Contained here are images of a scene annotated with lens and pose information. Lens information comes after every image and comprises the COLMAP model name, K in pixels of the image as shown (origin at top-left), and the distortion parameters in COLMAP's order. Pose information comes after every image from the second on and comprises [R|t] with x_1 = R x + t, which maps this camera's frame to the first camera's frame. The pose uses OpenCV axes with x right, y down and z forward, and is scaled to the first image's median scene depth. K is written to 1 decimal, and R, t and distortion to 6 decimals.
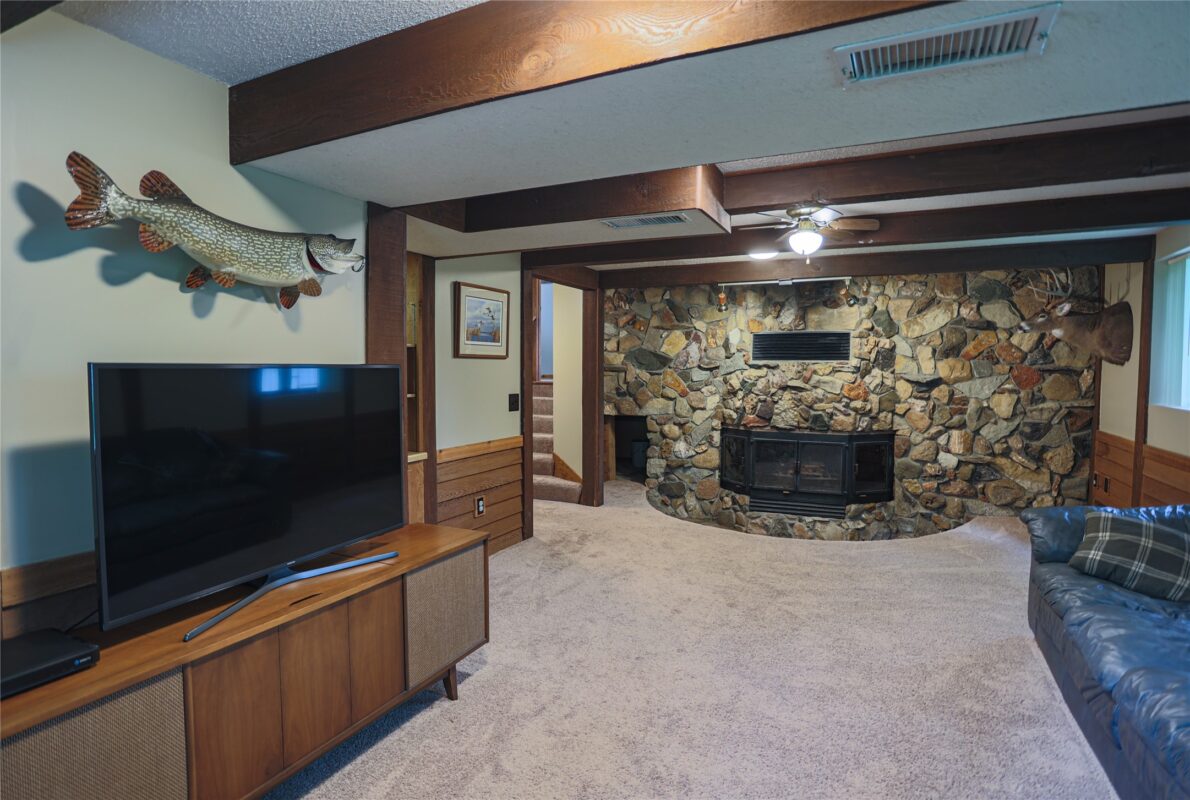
lens RADIAL K [[617.0, 0, 597.7], [0, 617.0, 400.8], [0, 0, 1]] dist [-0.073019, 0.028029]
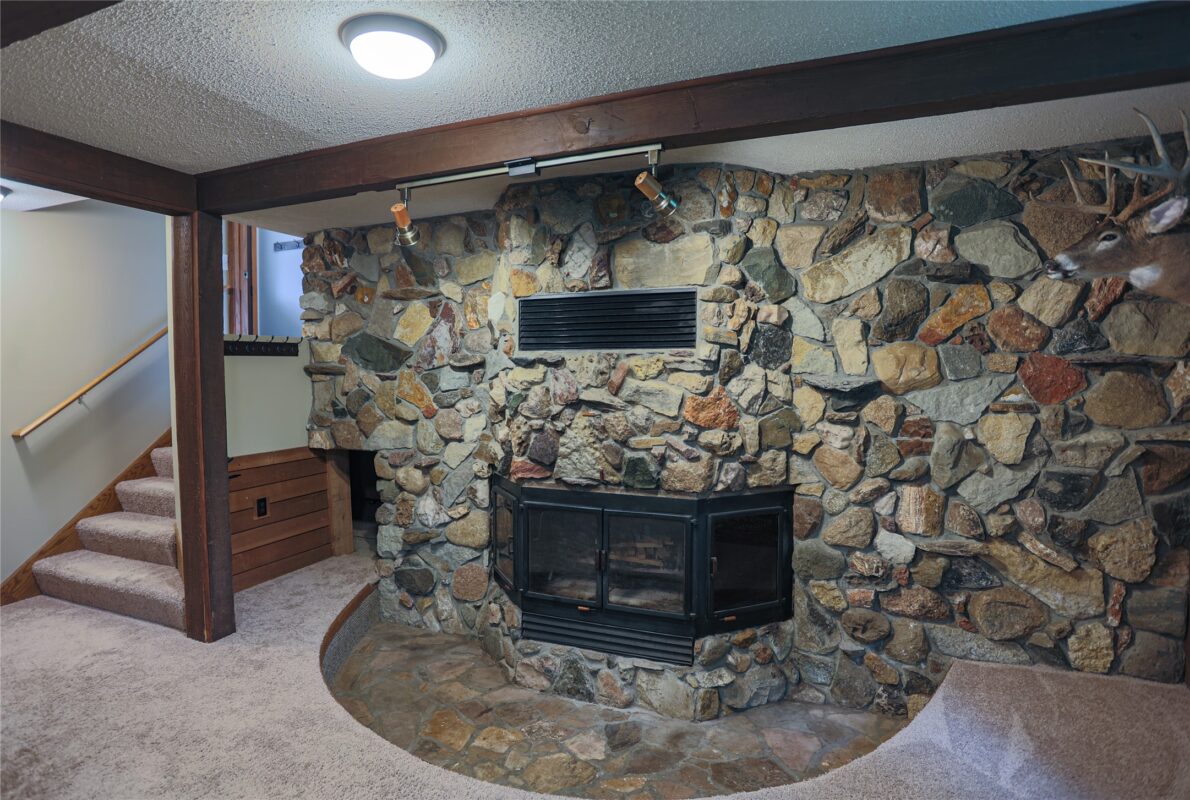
lens RADIAL K [[617.0, 0, 586.0], [0, 617.0, 393.8], [0, 0, 1]] dist [-0.073019, 0.028029]
pose [[0.998121, -0.011049, 0.060270, 0.290237], [0.011626, 0.999890, -0.009221, -0.025469], [-0.060162, 0.009905, 0.998140, 0.504762]]
